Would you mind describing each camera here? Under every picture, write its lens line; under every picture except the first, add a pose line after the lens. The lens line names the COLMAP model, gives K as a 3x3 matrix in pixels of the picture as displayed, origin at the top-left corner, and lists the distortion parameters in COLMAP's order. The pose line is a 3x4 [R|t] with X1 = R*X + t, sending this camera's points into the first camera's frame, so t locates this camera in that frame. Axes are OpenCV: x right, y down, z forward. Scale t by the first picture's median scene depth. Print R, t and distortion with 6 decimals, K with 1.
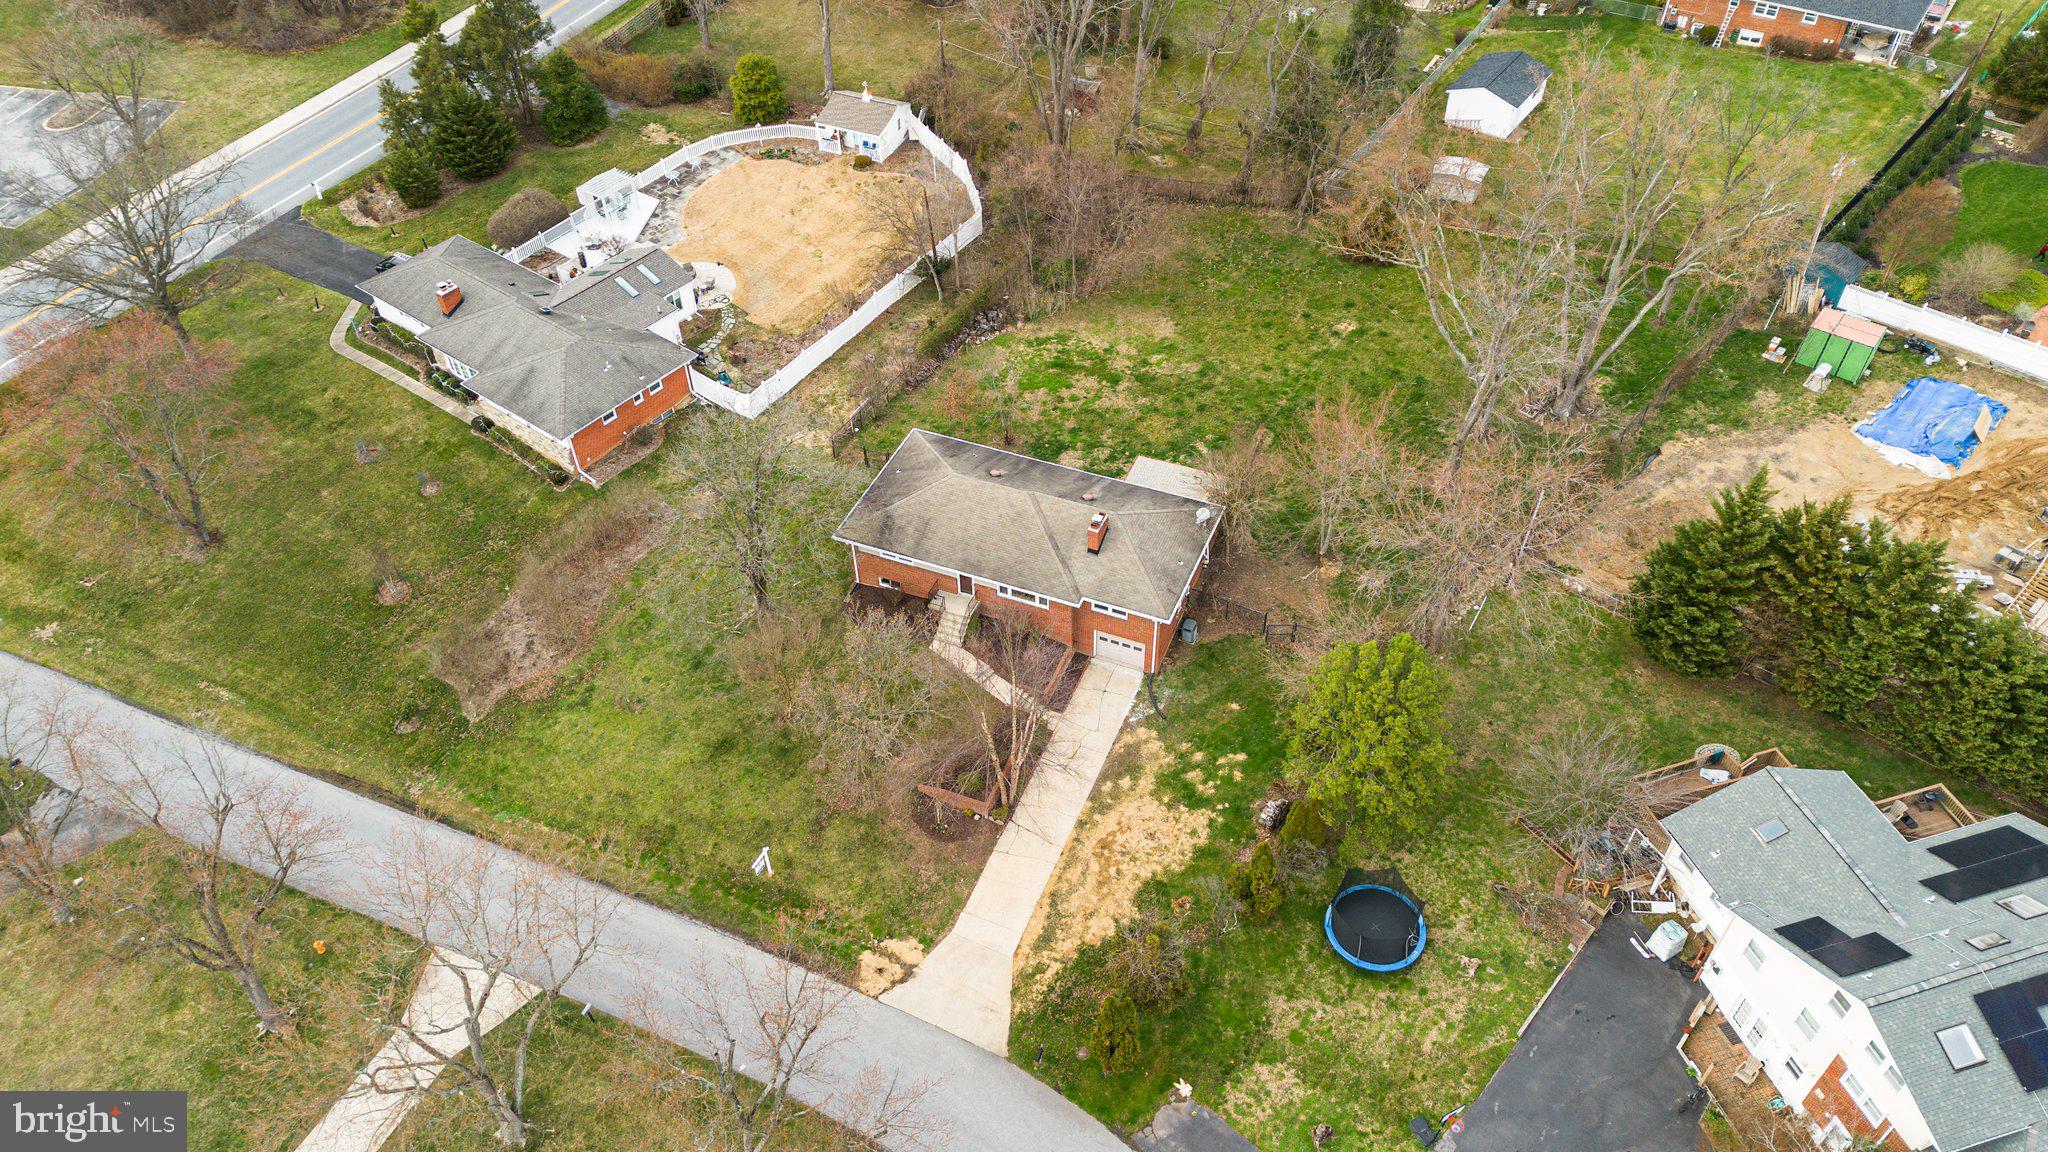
lens RADIAL K [[1464.1, 0, 1021.3], [0, 1464.1, 561.9], [0, 0, 1]] dist [0.046243, -0.042166]
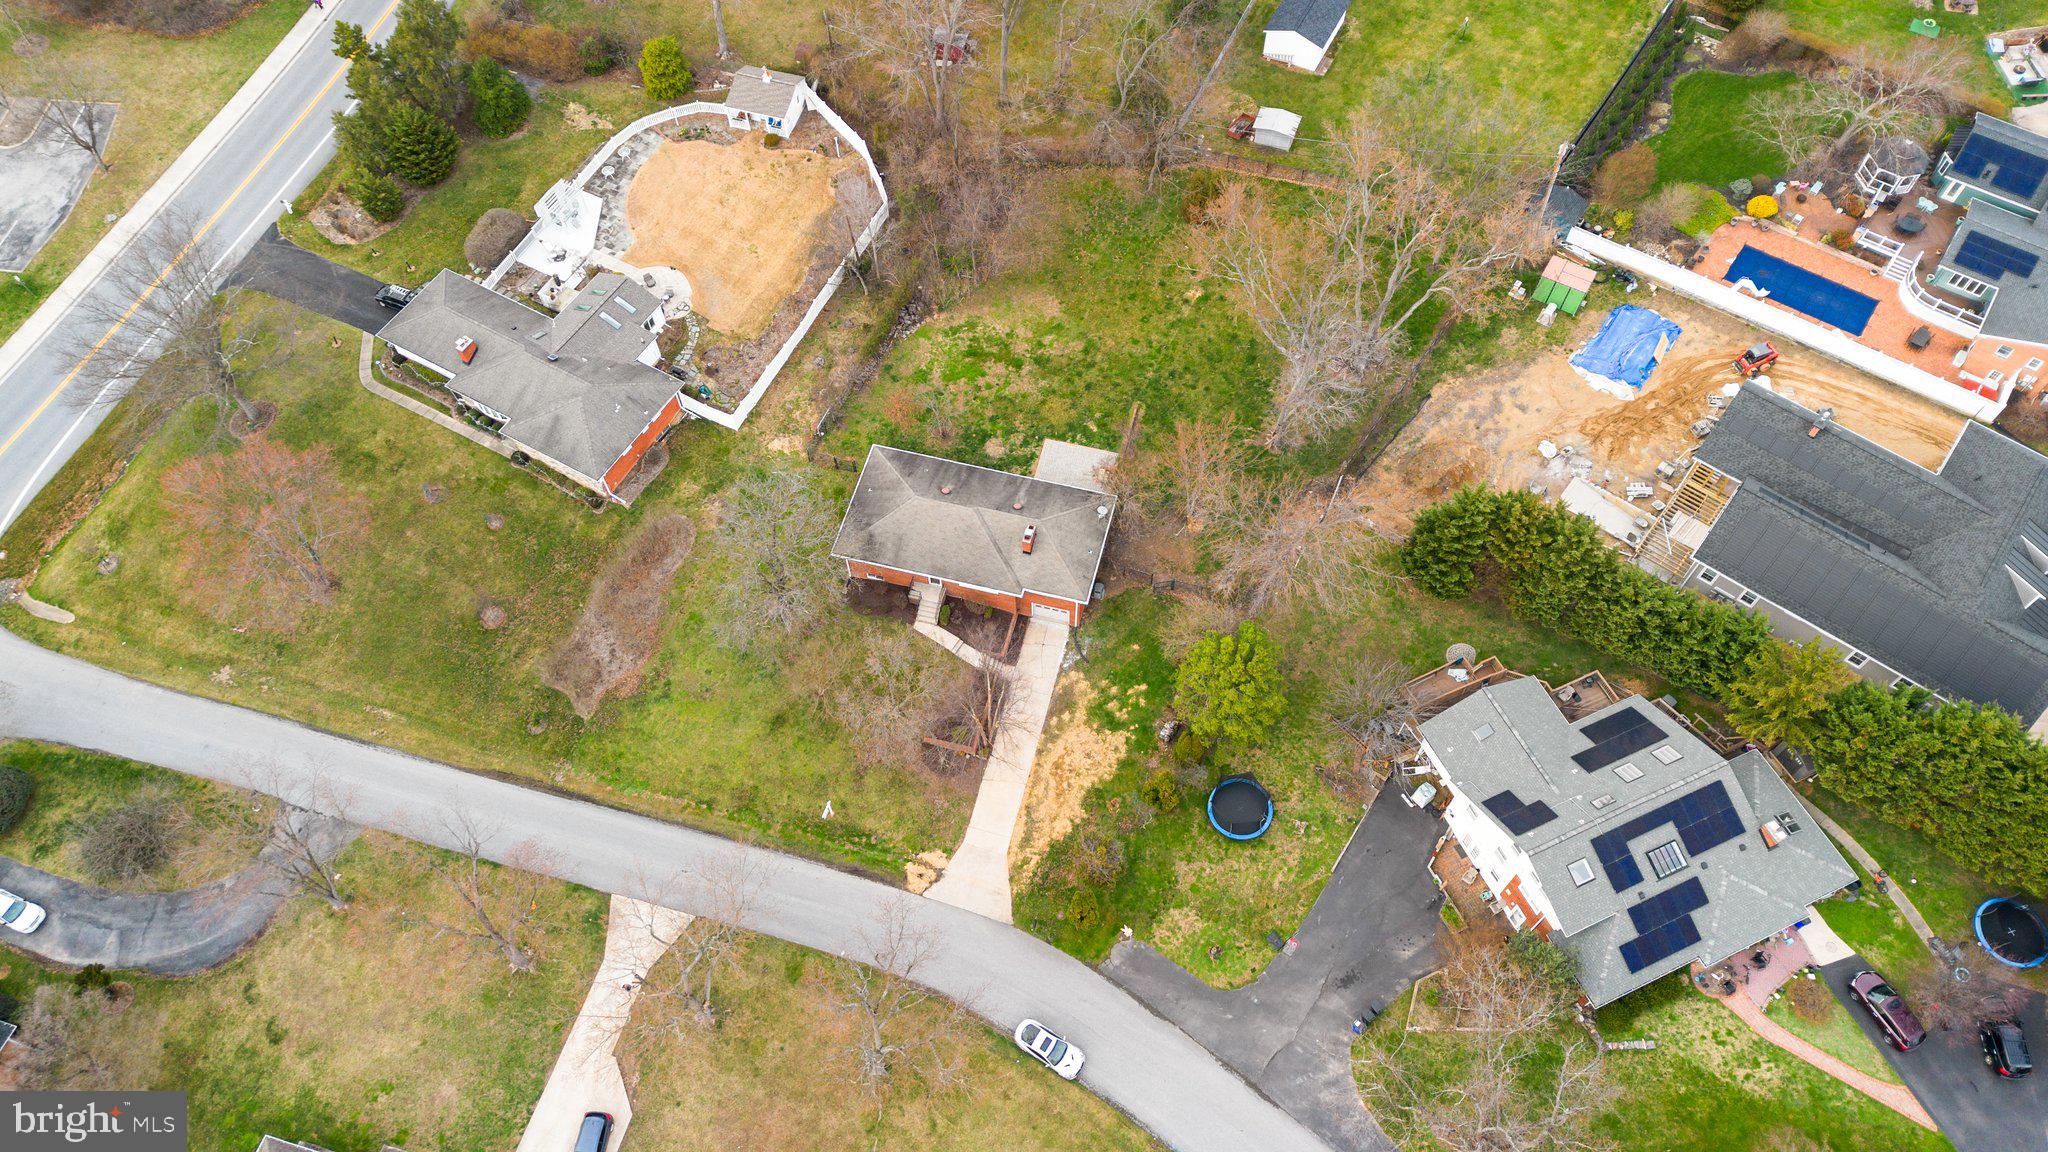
lens RADIAL K [[1464.1, 0, 1025.3], [0, 1464.1, 573.3], [0, 0, 1]] dist [0.046243, -0.042166]
pose [[0.990096, -0.115521, 0.079776, -0.058827], [0.090248, 0.959005, 0.268634, -0.329109], [-0.107539, -0.258774, 0.959933, -0.298147]]
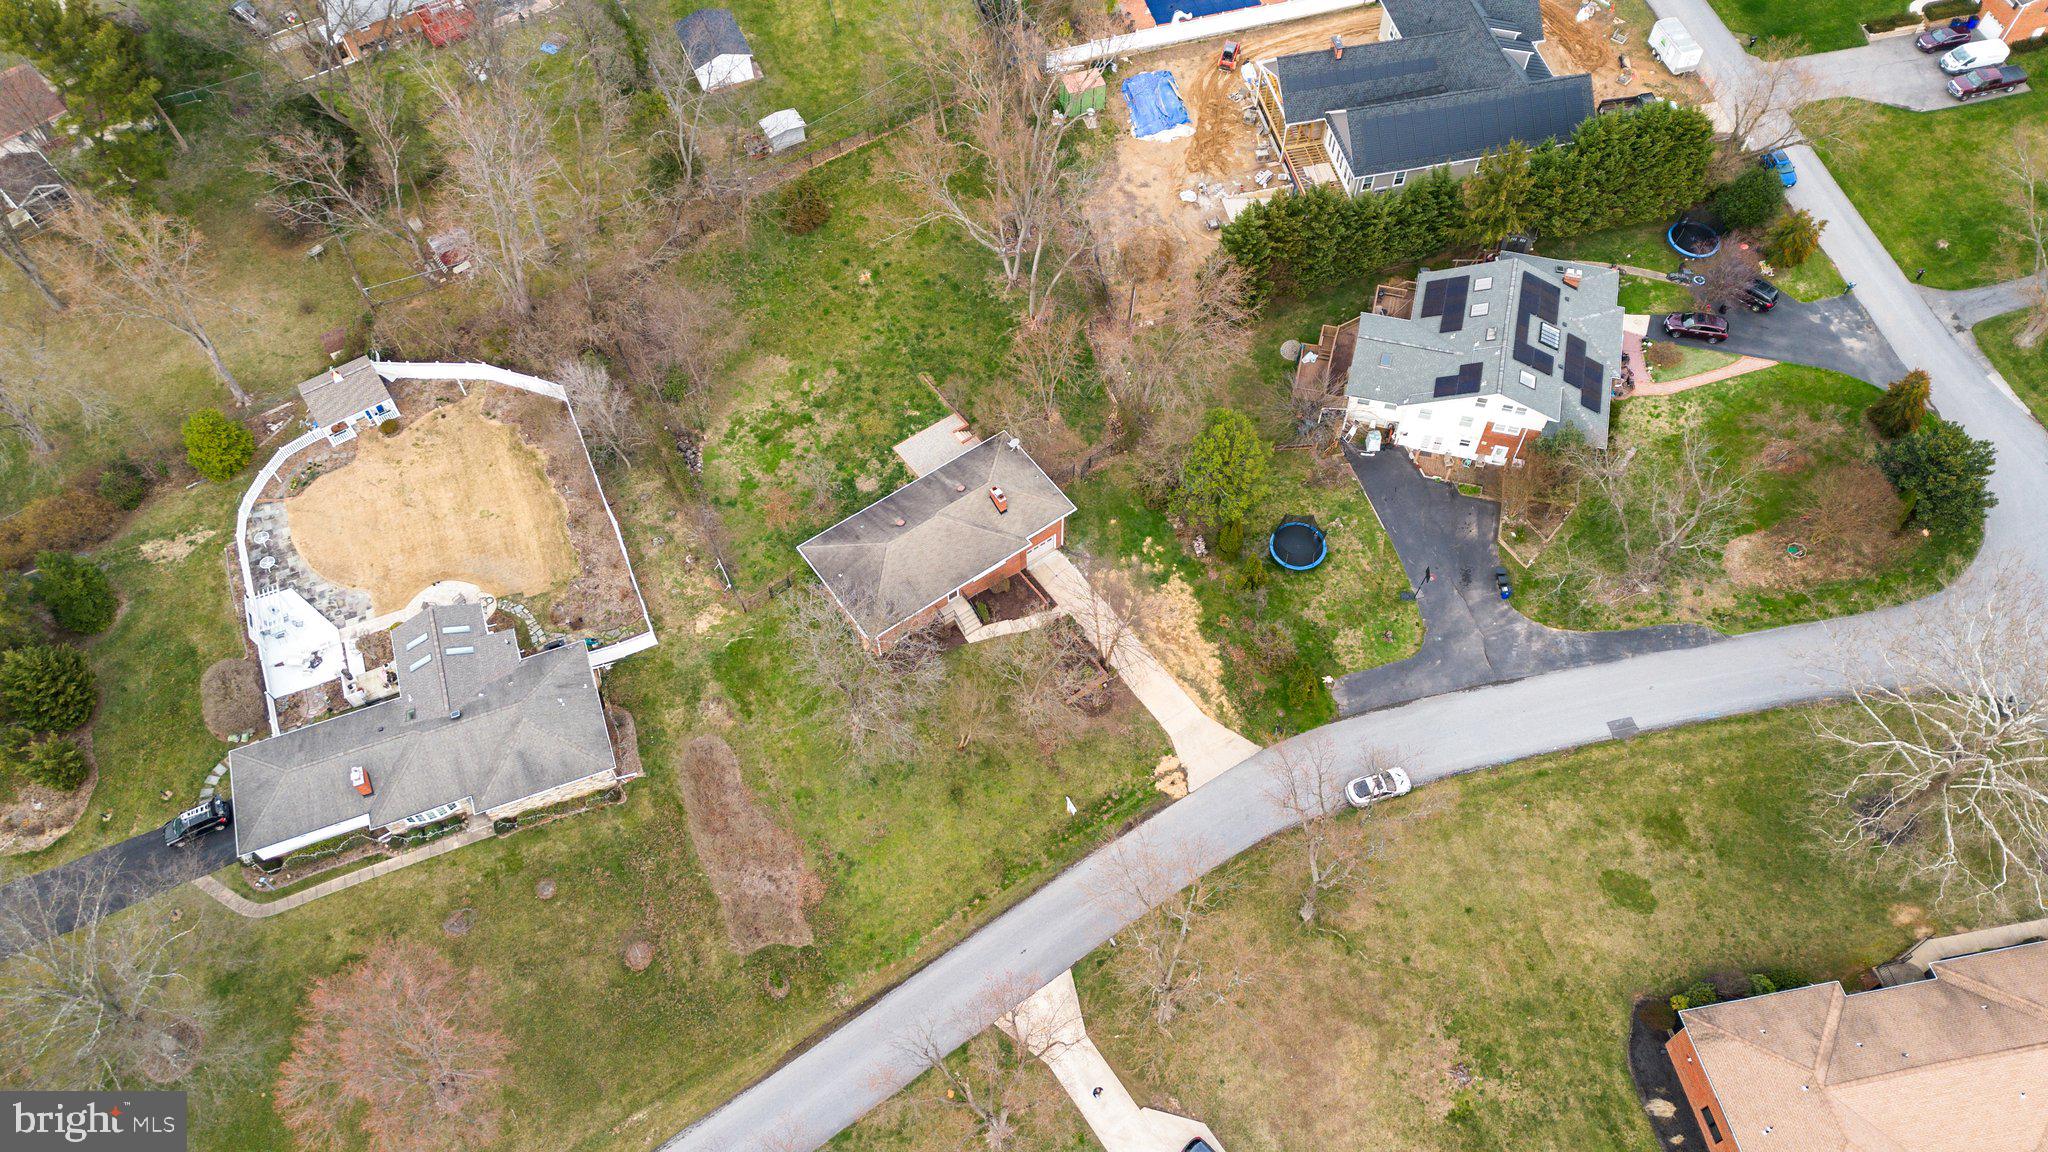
lens RADIAL K [[1464.1, 0, 1034.7], [0, 1464.1, 575.7], [0, 0, 1]] dist [0.046243, -0.042166]
pose [[0.518024, -0.704292, 0.485411, -0.624888], [0.586964, 0.705483, 0.397199, -0.475441], [-0.622193, 0.079159, 0.778851, -0.125787]]
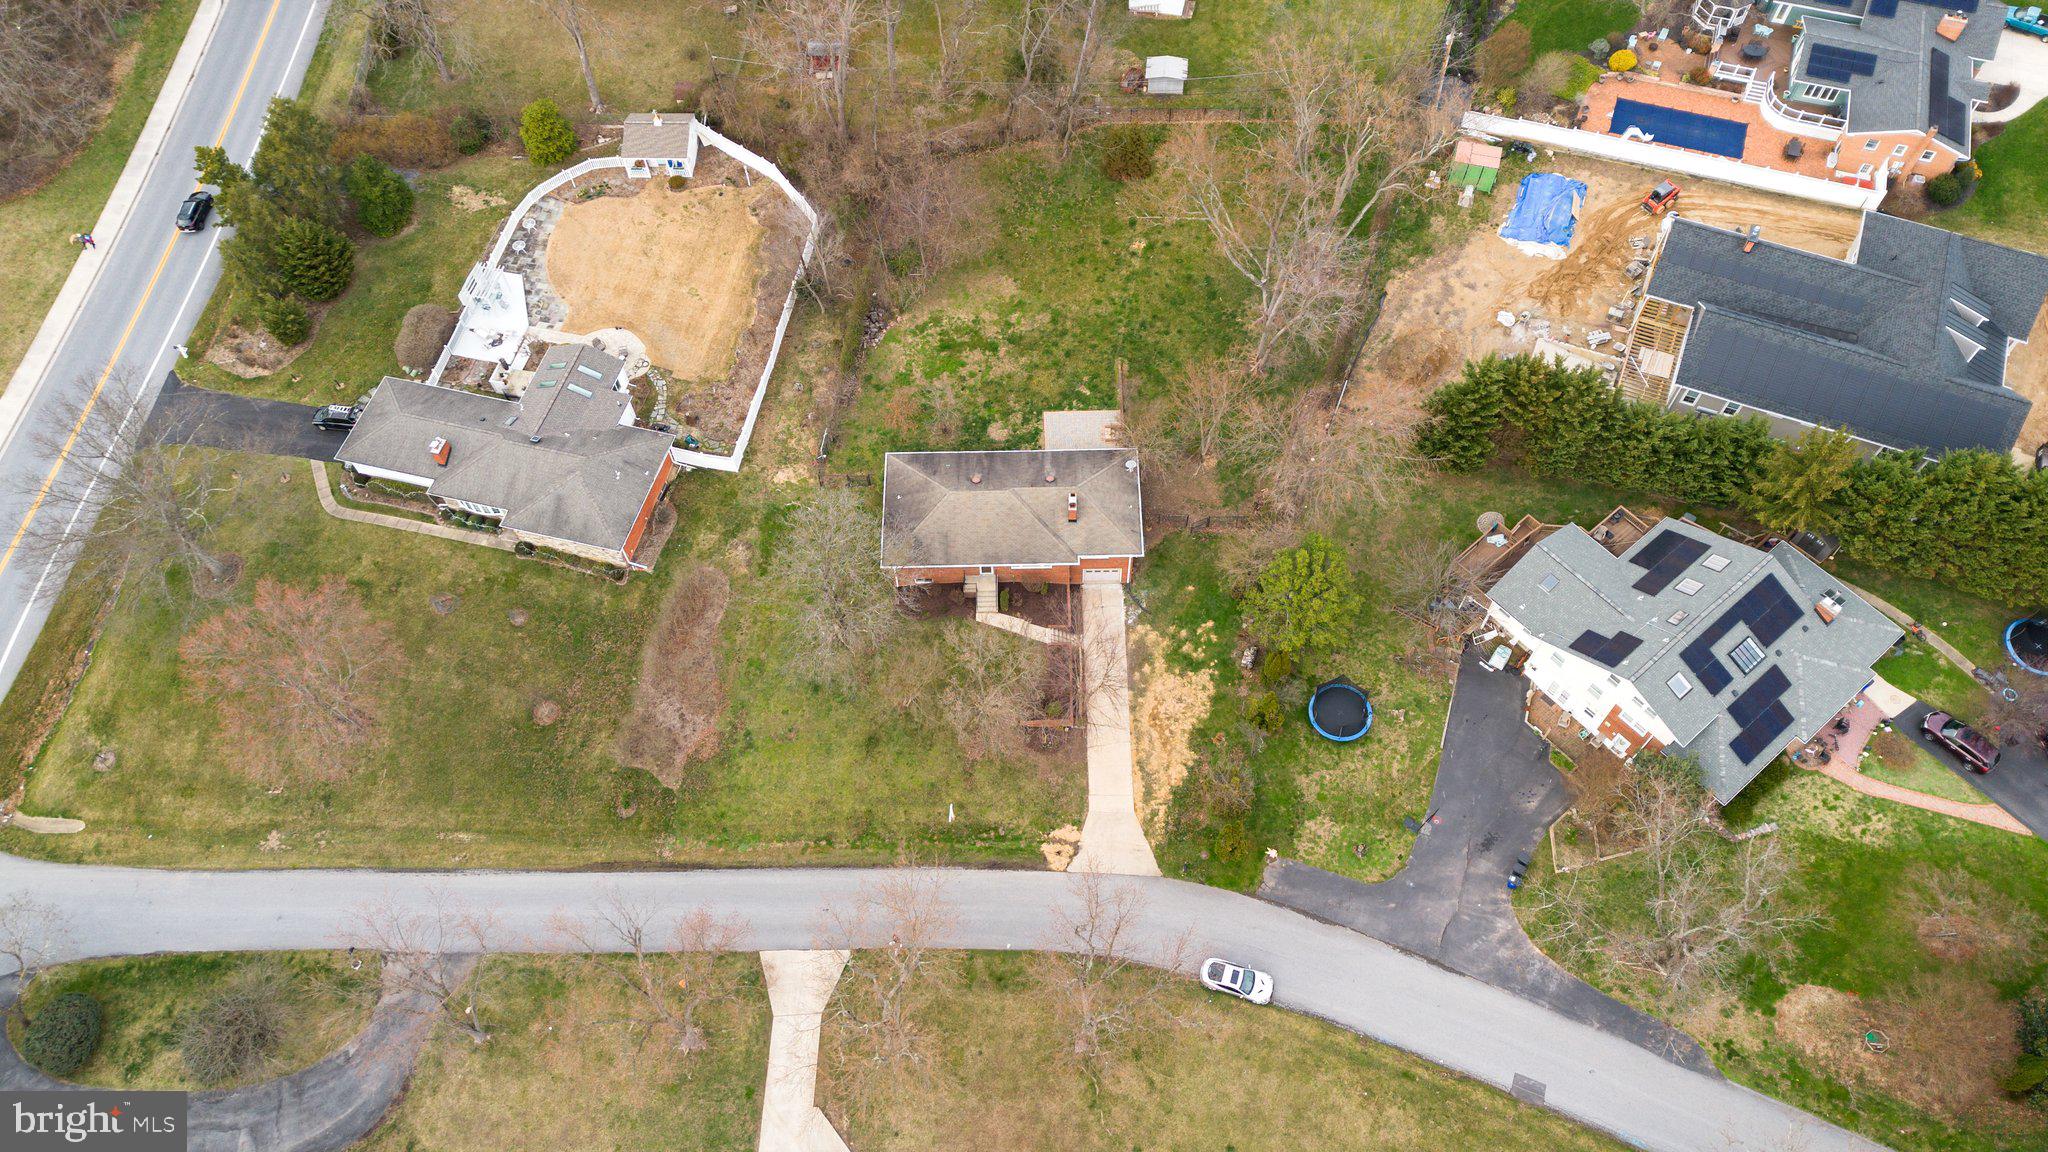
lens RADIAL K [[1464.1, 0, 1024.1], [0, 1464.1, 574.0], [0, 0, 1]] dist [0.046243, -0.042166]
pose [[0.918095, -0.338200, 0.206693, -0.274040], [0.273117, 0.917713, 0.288461, -0.344132], [-0.287243, -0.208384, 0.934916, -0.273294]]
